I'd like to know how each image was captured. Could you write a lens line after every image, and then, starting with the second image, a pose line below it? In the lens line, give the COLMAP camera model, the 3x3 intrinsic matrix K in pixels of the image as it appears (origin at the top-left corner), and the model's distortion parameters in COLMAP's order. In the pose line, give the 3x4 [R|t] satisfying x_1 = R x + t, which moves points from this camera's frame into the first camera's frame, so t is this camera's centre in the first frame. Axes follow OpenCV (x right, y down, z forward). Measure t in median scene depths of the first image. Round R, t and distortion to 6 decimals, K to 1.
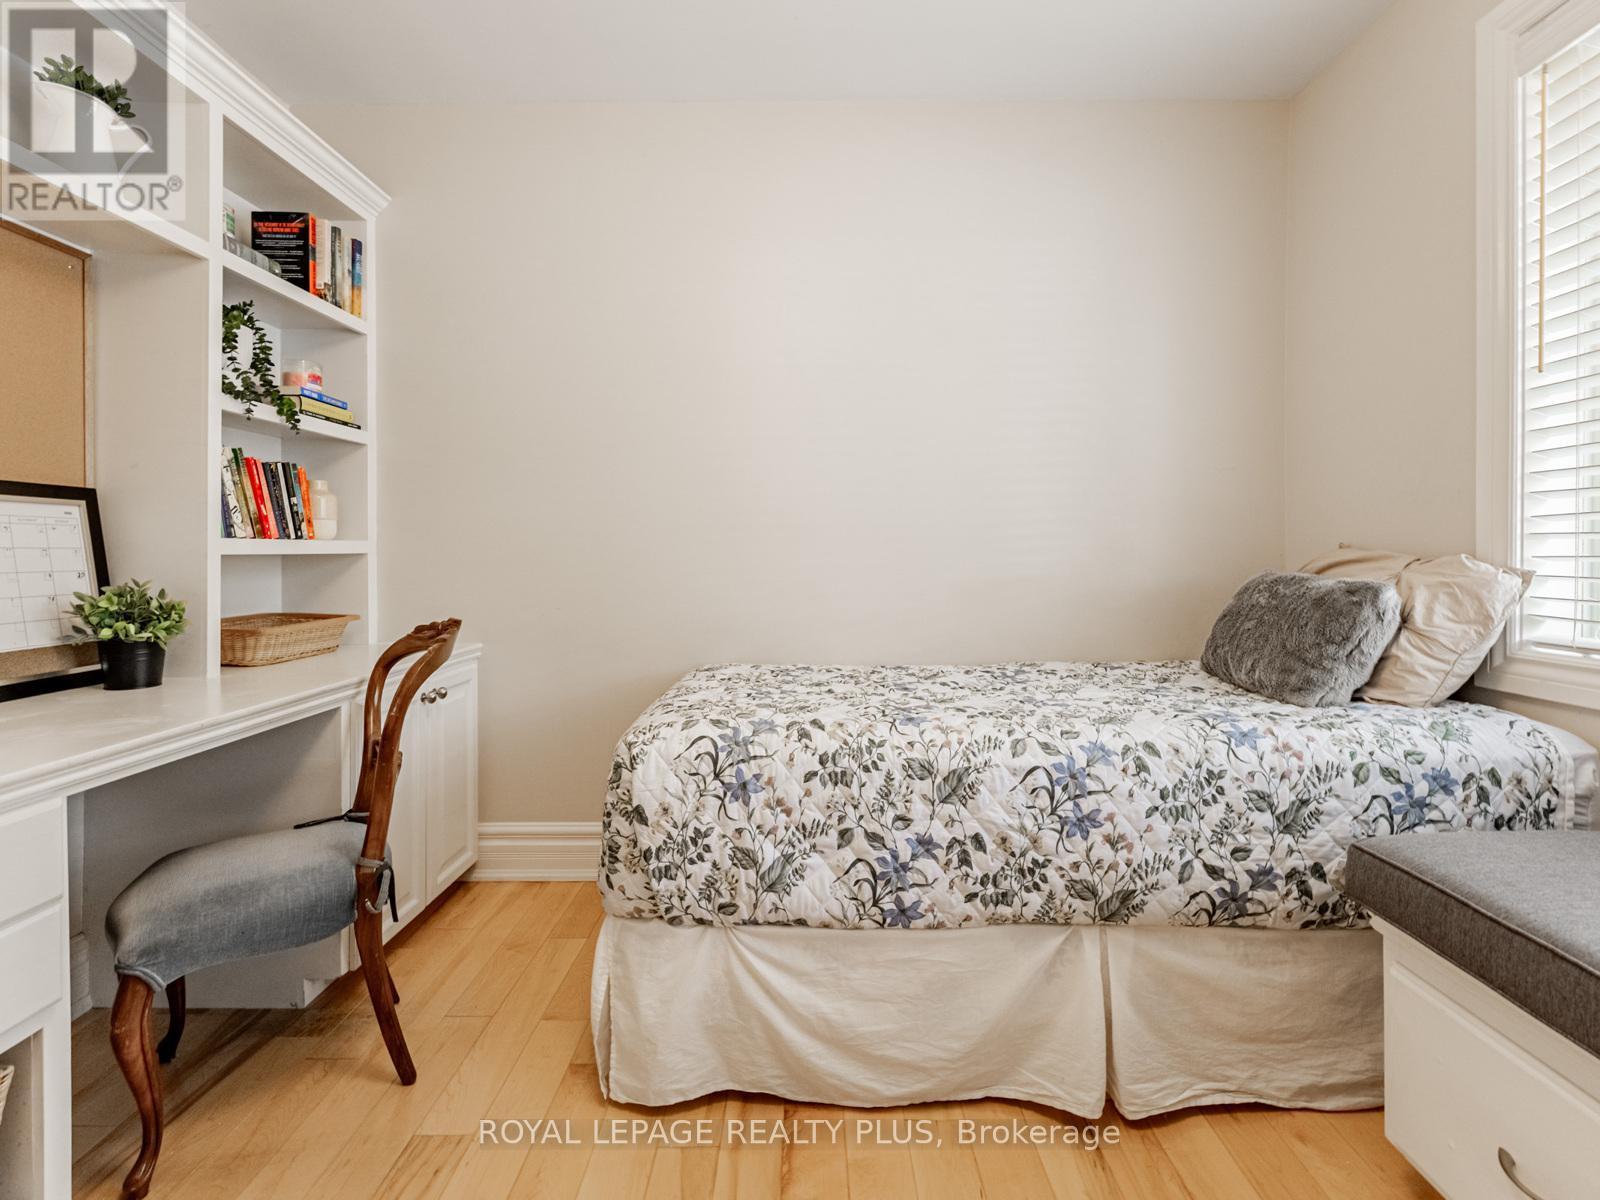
lens RADIAL K [[742.1, 0, 802.1], [0, 742.1, 557.0], [0, 0, 1]] dist [-0.000089, -0.000422]
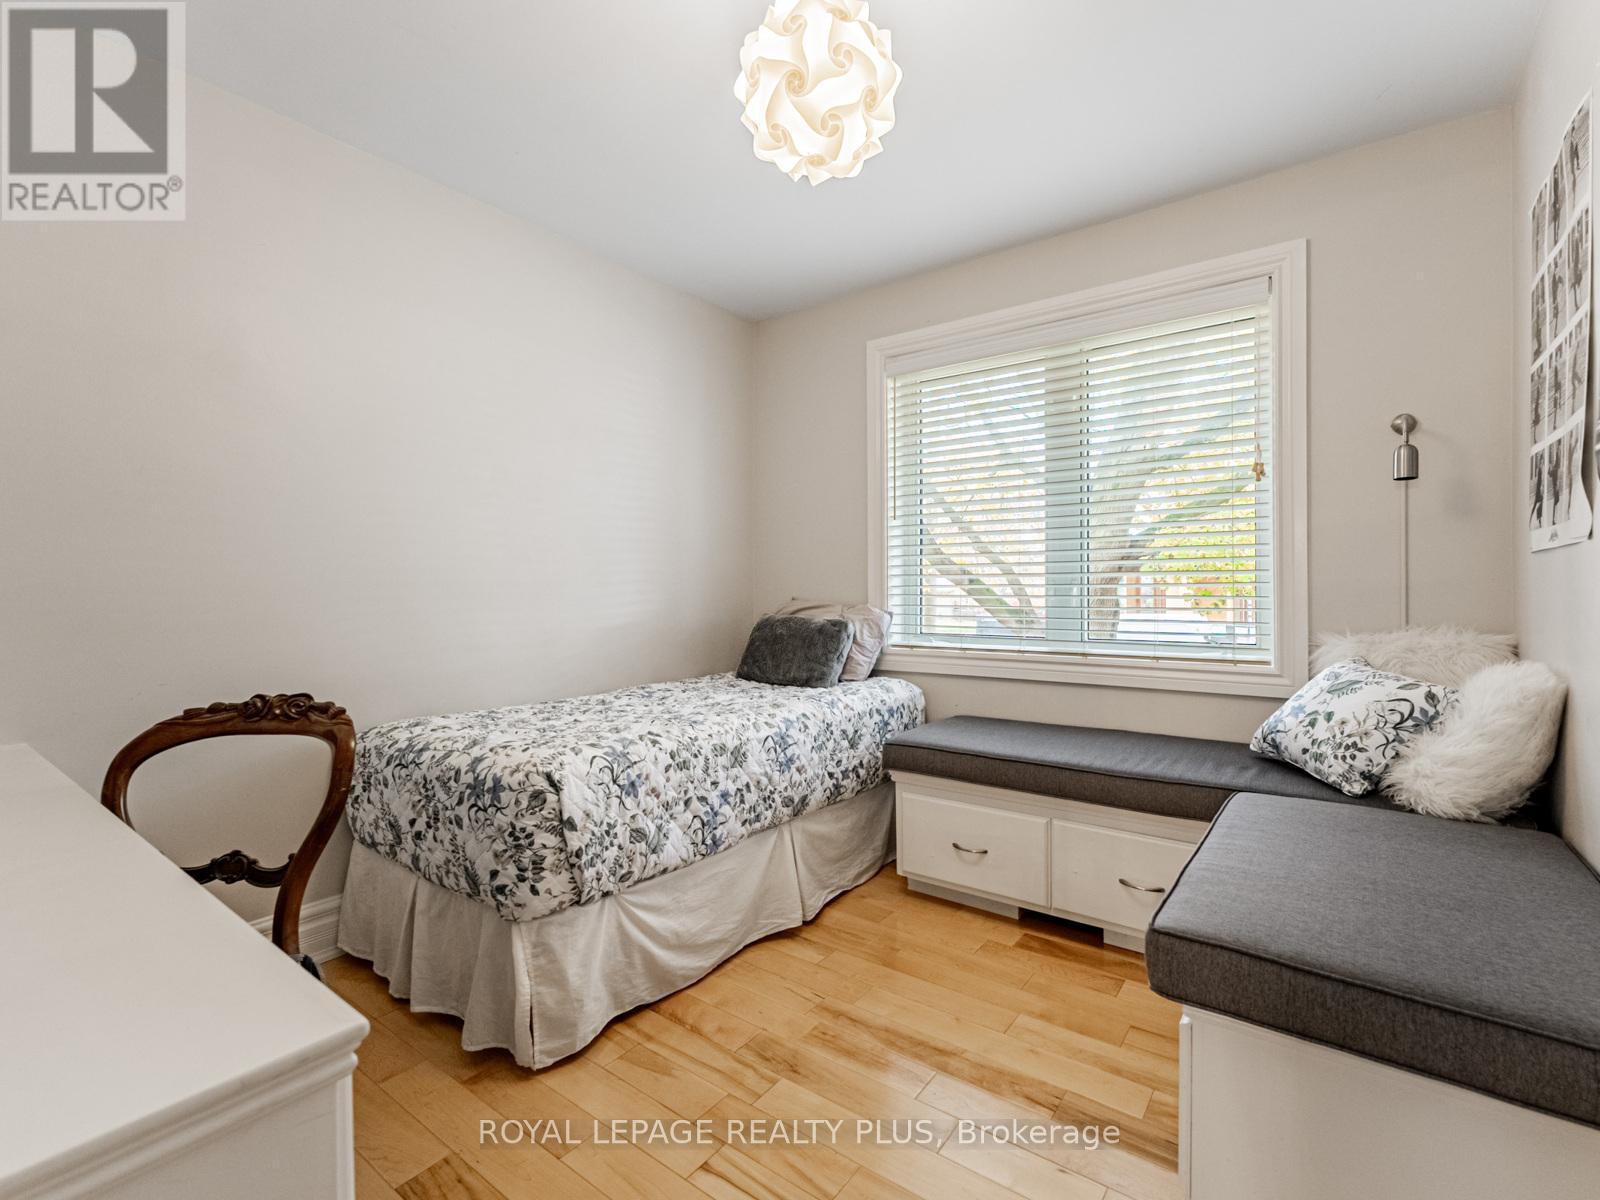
lens RADIAL K [[747.6, 0, 797.4], [0, 747.6, 589.5], [0, 0, 1]] dist [-0.000731, -0.000189]
pose [[0.598590, -0.003068, 0.801050, -1.013227], [0.008543, 0.999960, -0.002554, -0.047165], [-0.801010, 0.008373, 0.598592, -0.078409]]
